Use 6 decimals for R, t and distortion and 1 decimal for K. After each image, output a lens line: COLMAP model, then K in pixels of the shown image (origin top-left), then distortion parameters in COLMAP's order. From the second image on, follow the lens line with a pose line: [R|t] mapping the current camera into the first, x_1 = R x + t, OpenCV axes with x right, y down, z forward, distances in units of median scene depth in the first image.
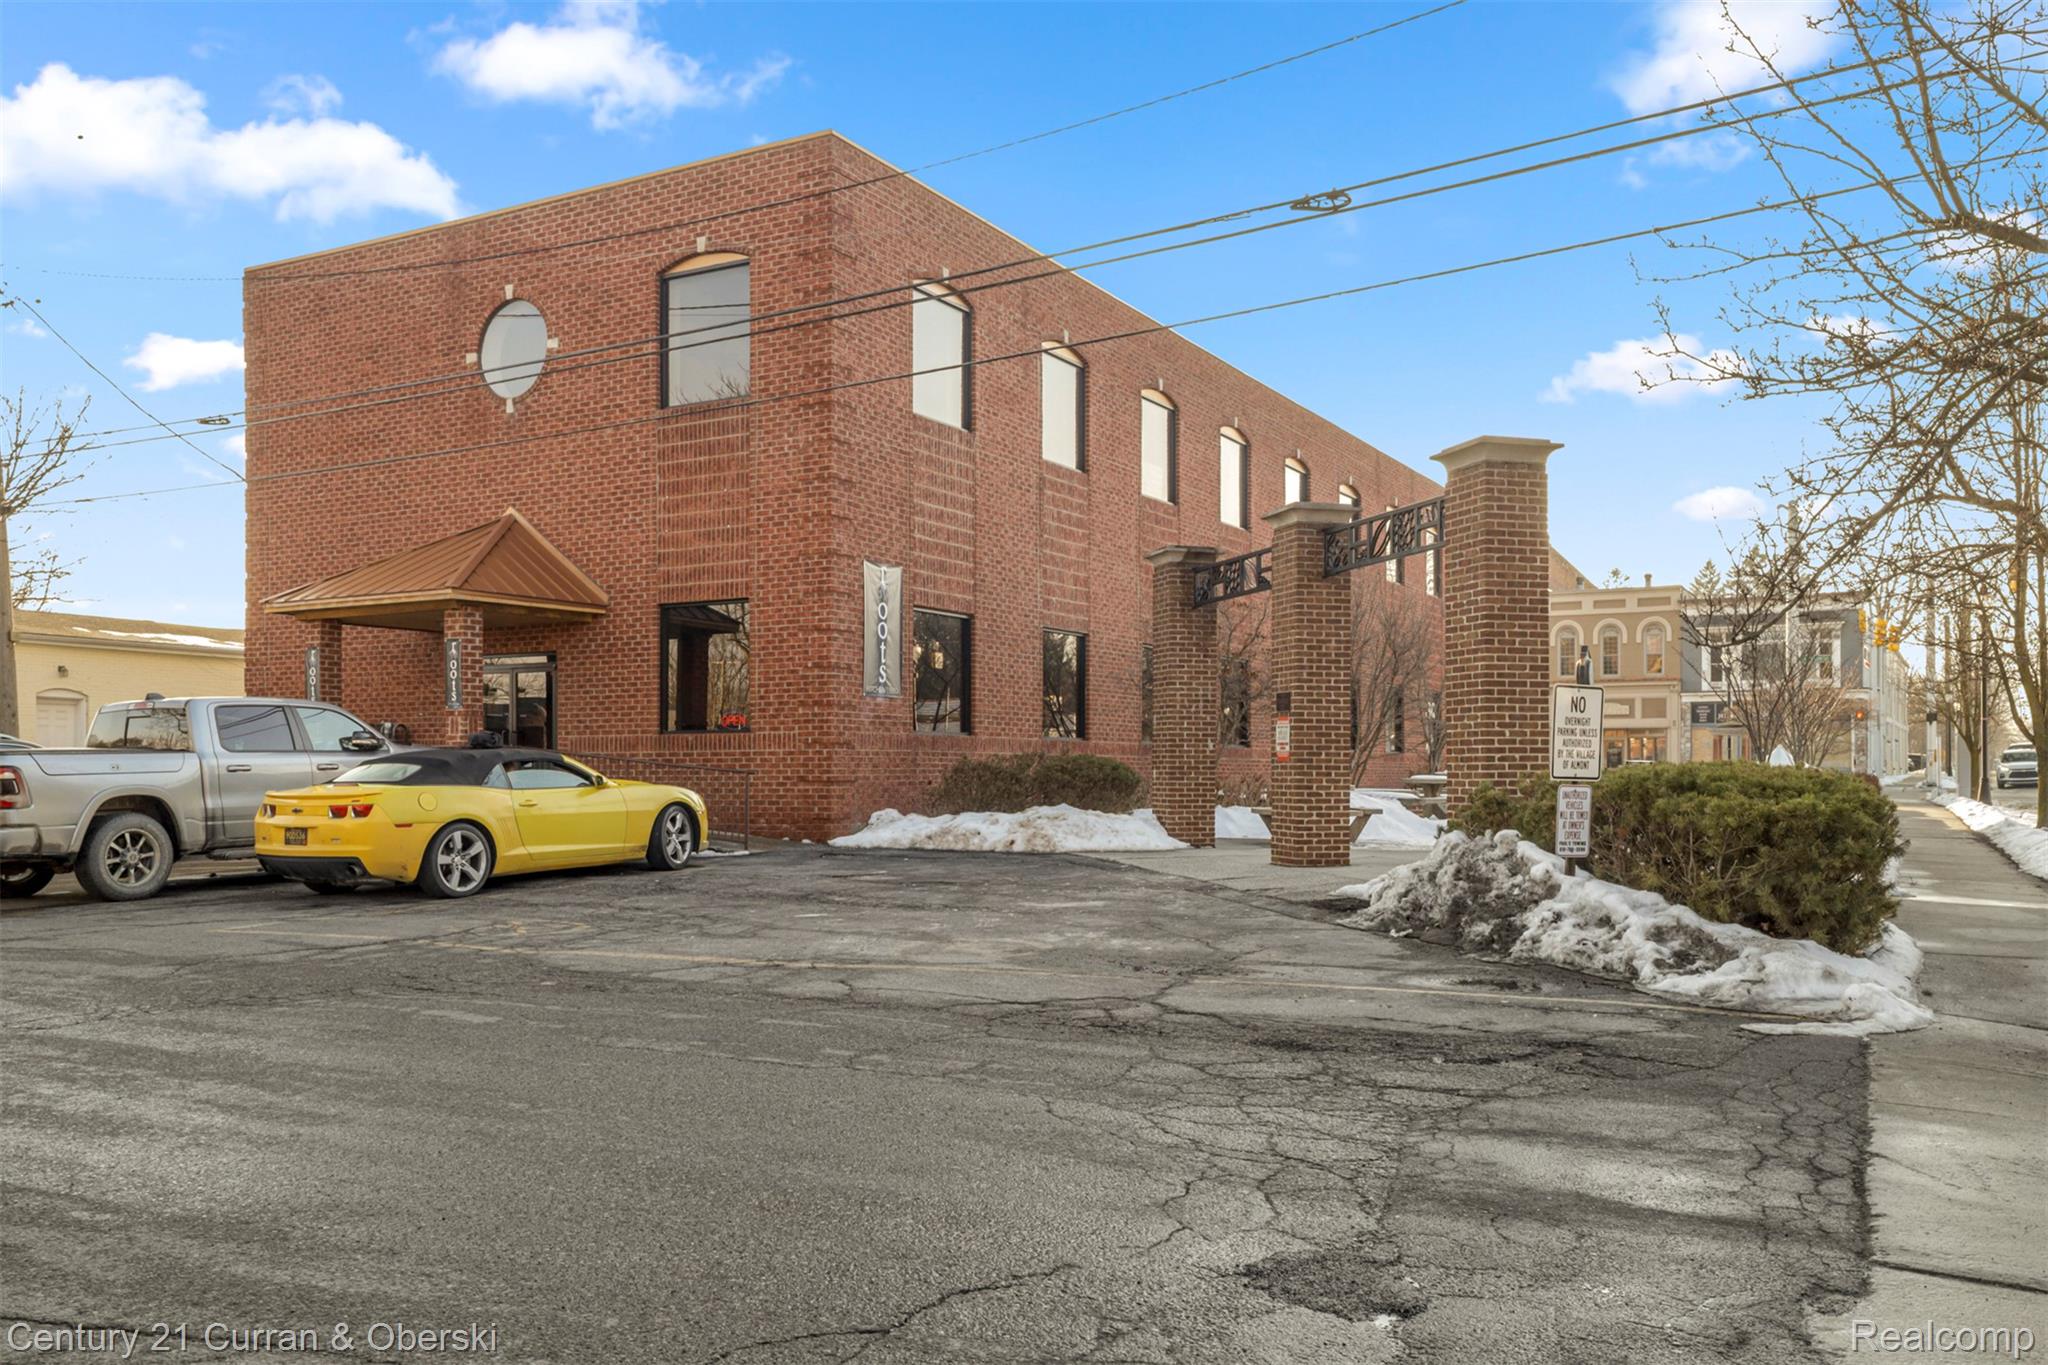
lens RADIAL K [[1600.5, 0, 1025.6], [0, 1600.5, 688.6], [0, 0, 1]] dist [0.007605, -0.000007]
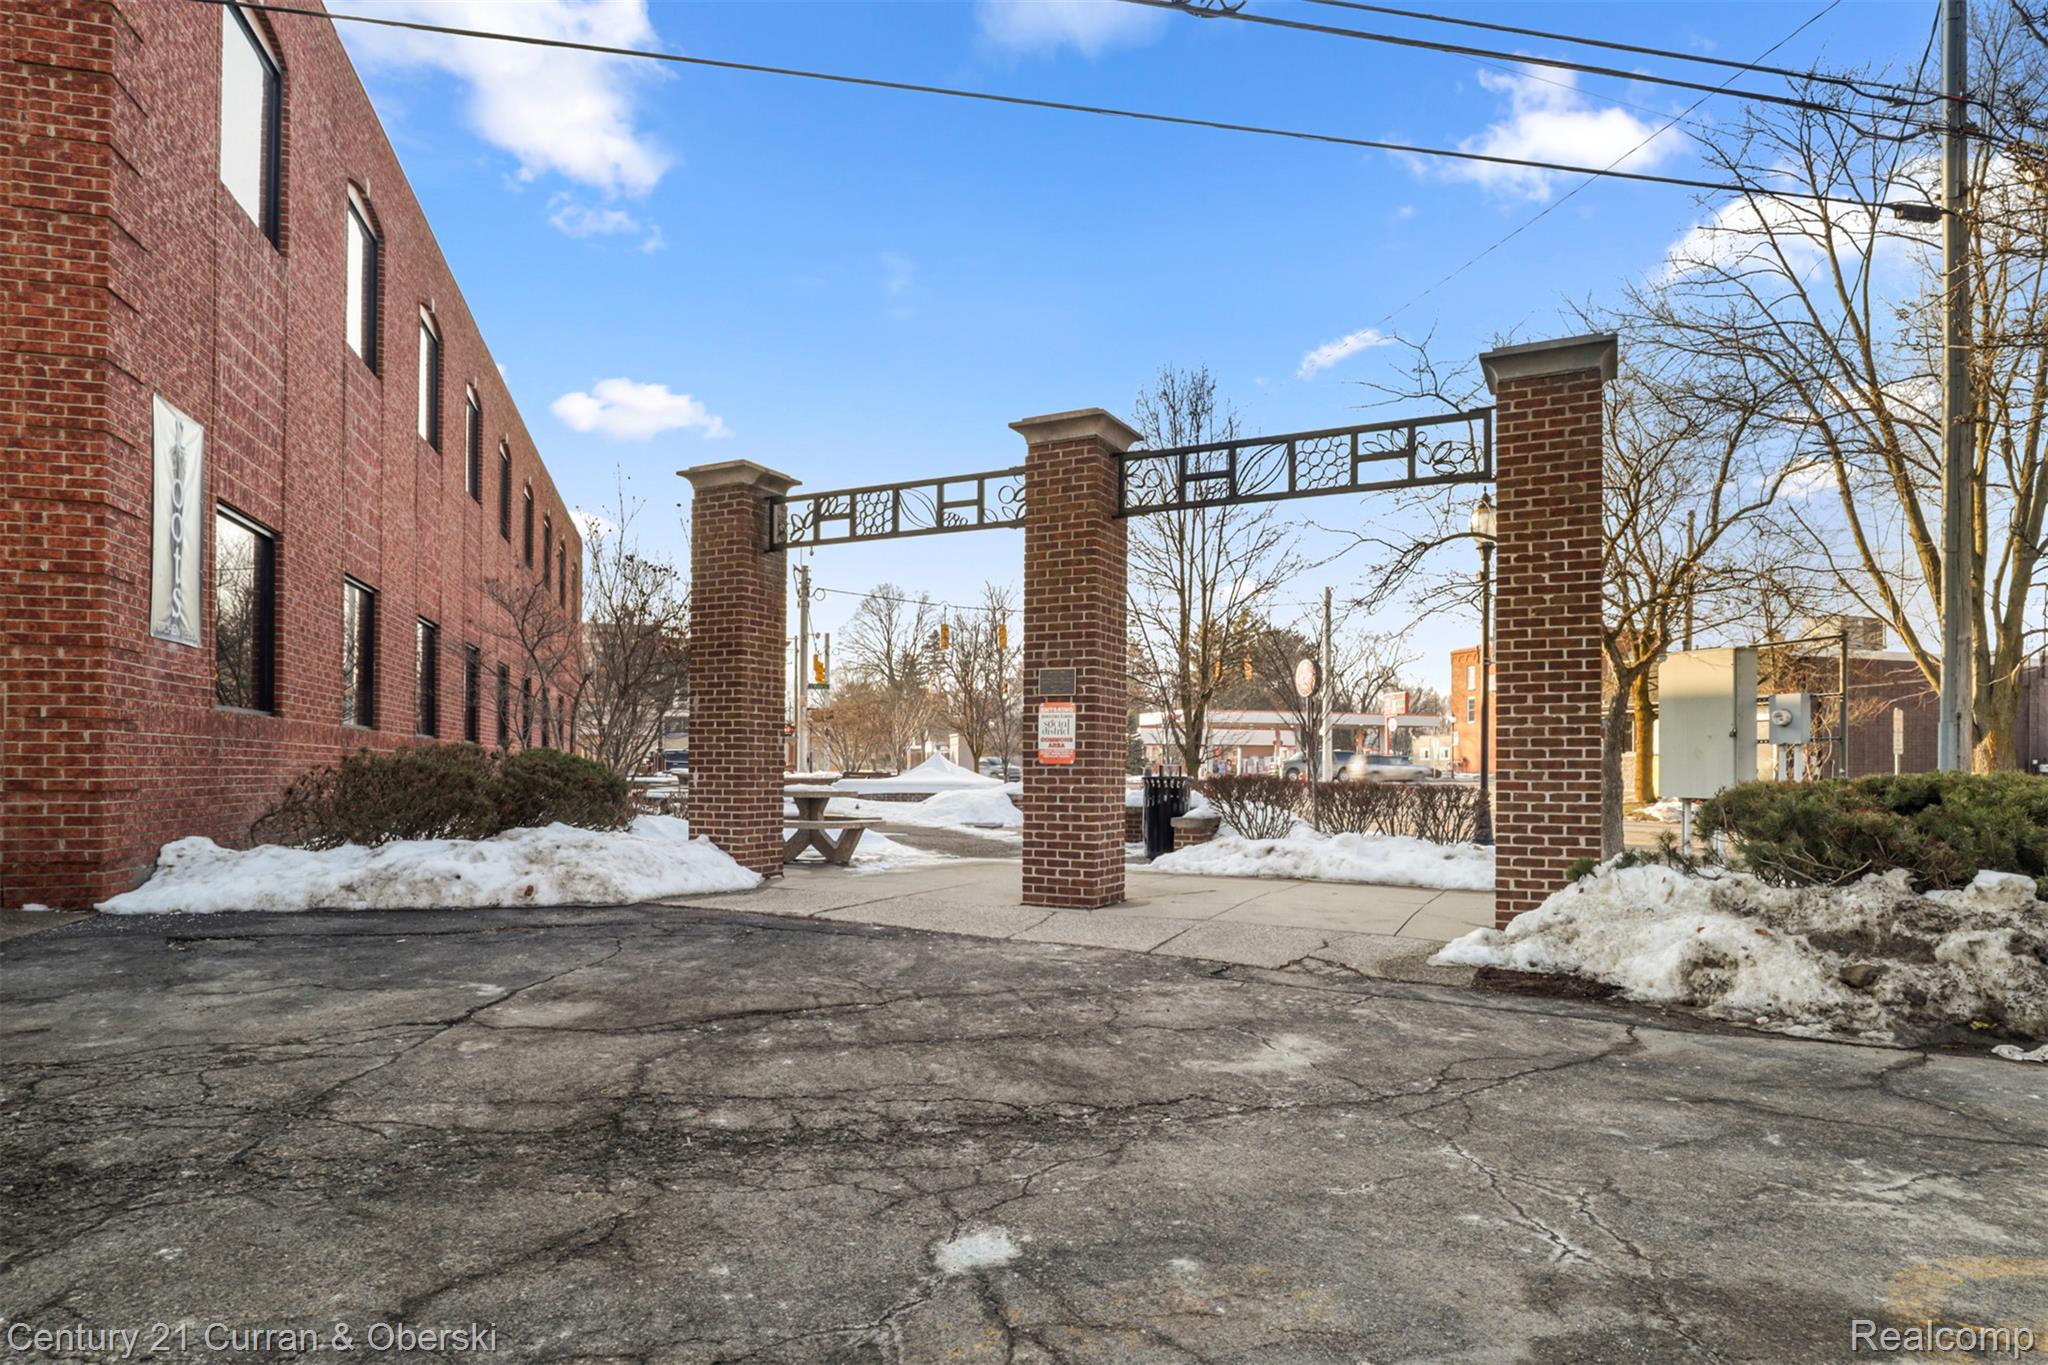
lens RADIAL K [[1161.1, 0, 1064.0], [0, 1161.1, 756.2], [0, 0, 1]] dist [-0.004764, -0.002932]
pose [[0.684098, 0.018288, 0.729161, -0.180640], [-0.046636, 0.998737, 0.018705, 0.024167], [-0.727897, -0.046801, 0.684087, 0.502583]]
